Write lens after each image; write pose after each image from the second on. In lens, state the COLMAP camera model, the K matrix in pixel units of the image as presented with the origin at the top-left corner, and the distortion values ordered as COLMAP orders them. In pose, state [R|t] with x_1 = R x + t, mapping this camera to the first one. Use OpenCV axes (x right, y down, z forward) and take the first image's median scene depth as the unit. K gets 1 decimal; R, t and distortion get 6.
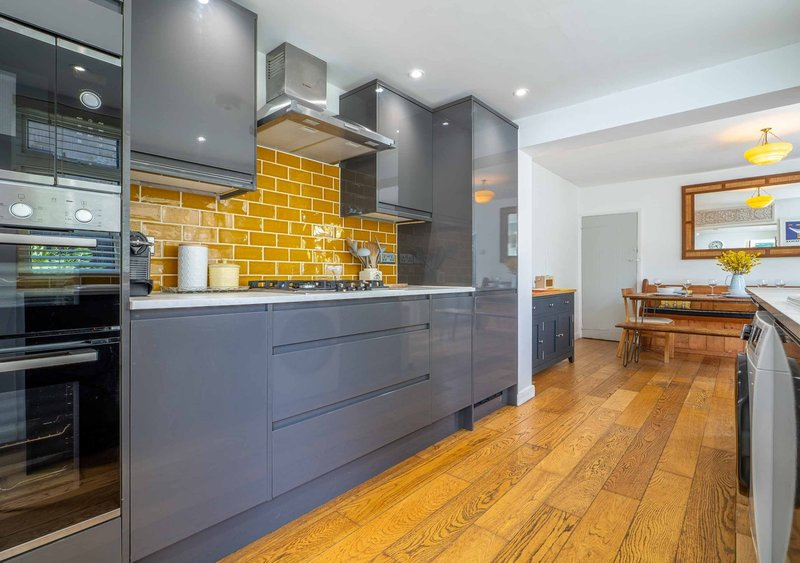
lens RADIAL K [[391.4, 0, 401.4], [0, 391.4, 276.8], [0, 0, 1]] dist [-0.007453, -0.001494]
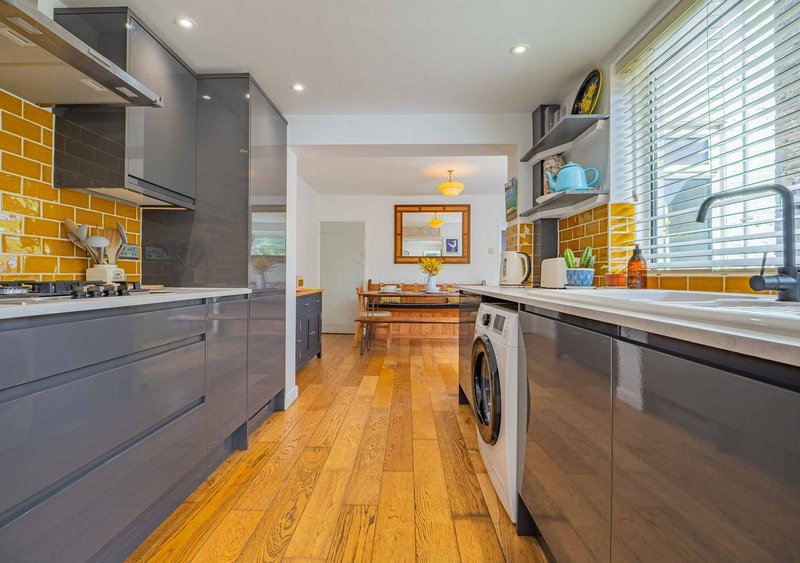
lens RADIAL K [[380.6, 0, 390.3], [0, 380.6, 276.9], [0, 0, 1]] dist [-0.005204, -0.000337]
pose [[0.777186, 0.004363, 0.629255, -0.117610], [-0.004307, 0.999989, -0.001615, 0.000175], [-0.629256, -0.001455, 0.777197, 0.128069]]
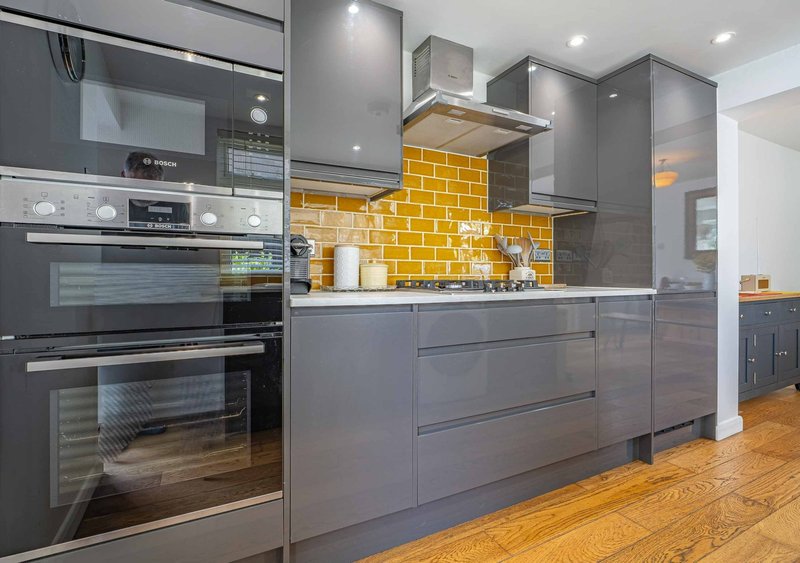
lens RADIAL K [[391.4, 0, 401.4], [0, 391.4, 276.8], [0, 0, 1]] dist [-0.007453, -0.001494]
pose [[0.931555, -0.001012, -0.363600, -0.010179], [0.001122, 0.999999, 0.000092, 0.000943], [0.363600, -0.000493, 0.931555, 0.054432]]
